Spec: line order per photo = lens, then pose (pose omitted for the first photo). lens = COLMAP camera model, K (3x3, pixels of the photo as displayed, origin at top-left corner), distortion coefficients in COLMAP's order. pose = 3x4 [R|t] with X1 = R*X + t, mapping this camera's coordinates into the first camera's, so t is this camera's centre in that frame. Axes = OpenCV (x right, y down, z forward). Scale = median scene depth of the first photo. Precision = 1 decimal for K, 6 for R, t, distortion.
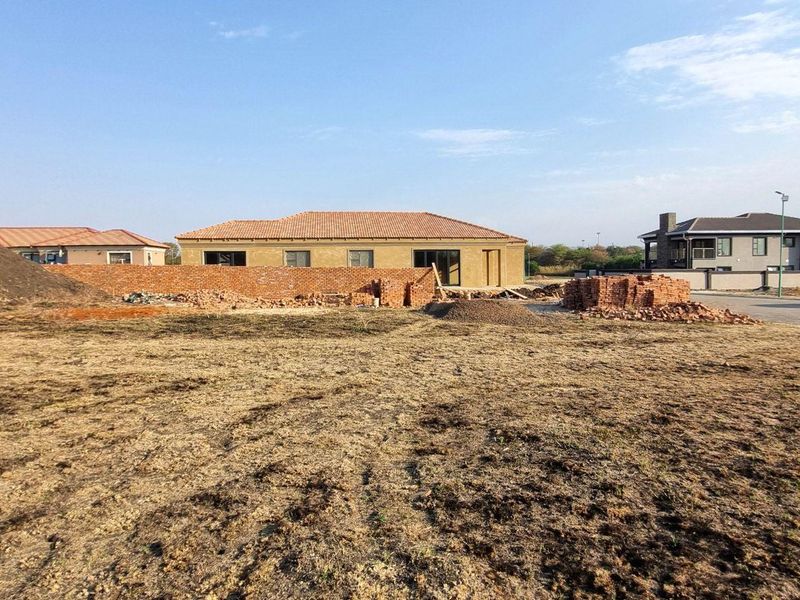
lens RADIAL K [[509.5, 0, 402.9], [0, 509.5, 287.7], [0, 0, 1]] dist [-0.001784, 0.018897]
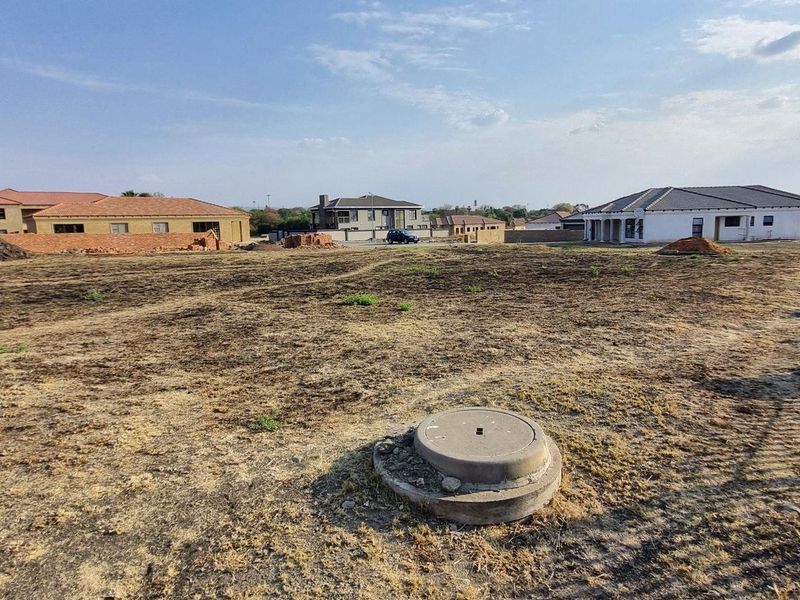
lens RADIAL K [[509.5, 0, 402.9], [0, 509.5, 287.7], [0, 0, 1]] dist [-0.001784, 0.018897]
pose [[0.811552, -0.085562, 0.577981, -0.262394], [0.040331, 0.995064, 0.090675, 0.012678], [-0.582886, -0.050277, 0.810997, -0.523302]]
